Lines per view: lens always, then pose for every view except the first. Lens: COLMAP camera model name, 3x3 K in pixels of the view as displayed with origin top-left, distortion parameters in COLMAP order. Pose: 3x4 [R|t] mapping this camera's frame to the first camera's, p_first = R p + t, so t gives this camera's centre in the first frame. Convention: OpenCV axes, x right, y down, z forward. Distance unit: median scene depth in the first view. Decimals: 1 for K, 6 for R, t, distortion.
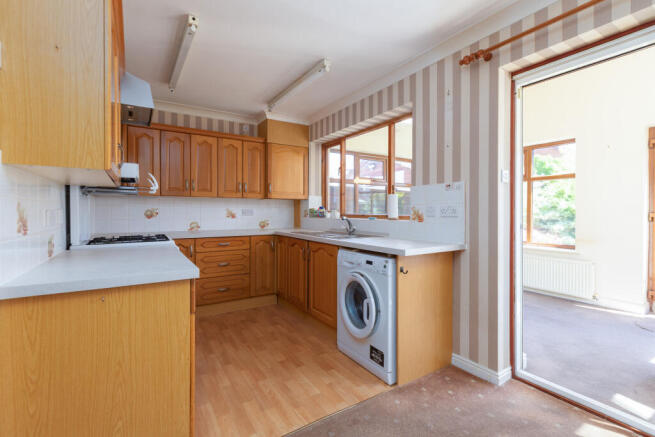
lens RADIAL K [[298.9, 0, 320.6], [0, 298.9, 210.4], [0, 0, 1]] dist [0.000328, 0.000151]
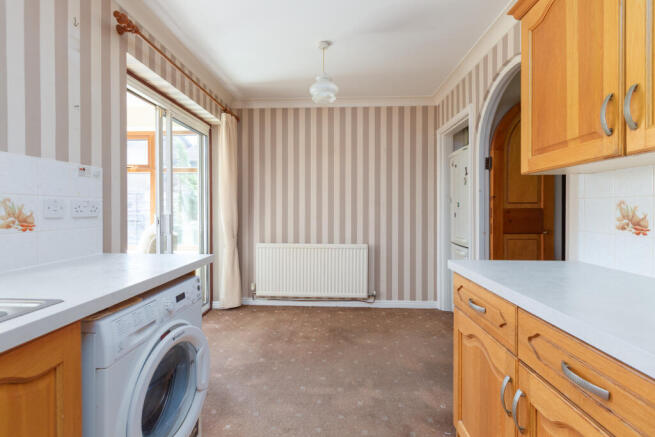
lens RADIAL K [[298.9, 0, 320.6], [0, 298.9, 210.4], [0, 0, 1]] dist [0.000328, 0.000151]
pose [[-0.823035, -0.002546, 0.567985, -0.356871], [-0.000657, 0.999994, 0.003530, 0.003500], [-0.567991, 0.002533, -0.823031, 1.218887]]
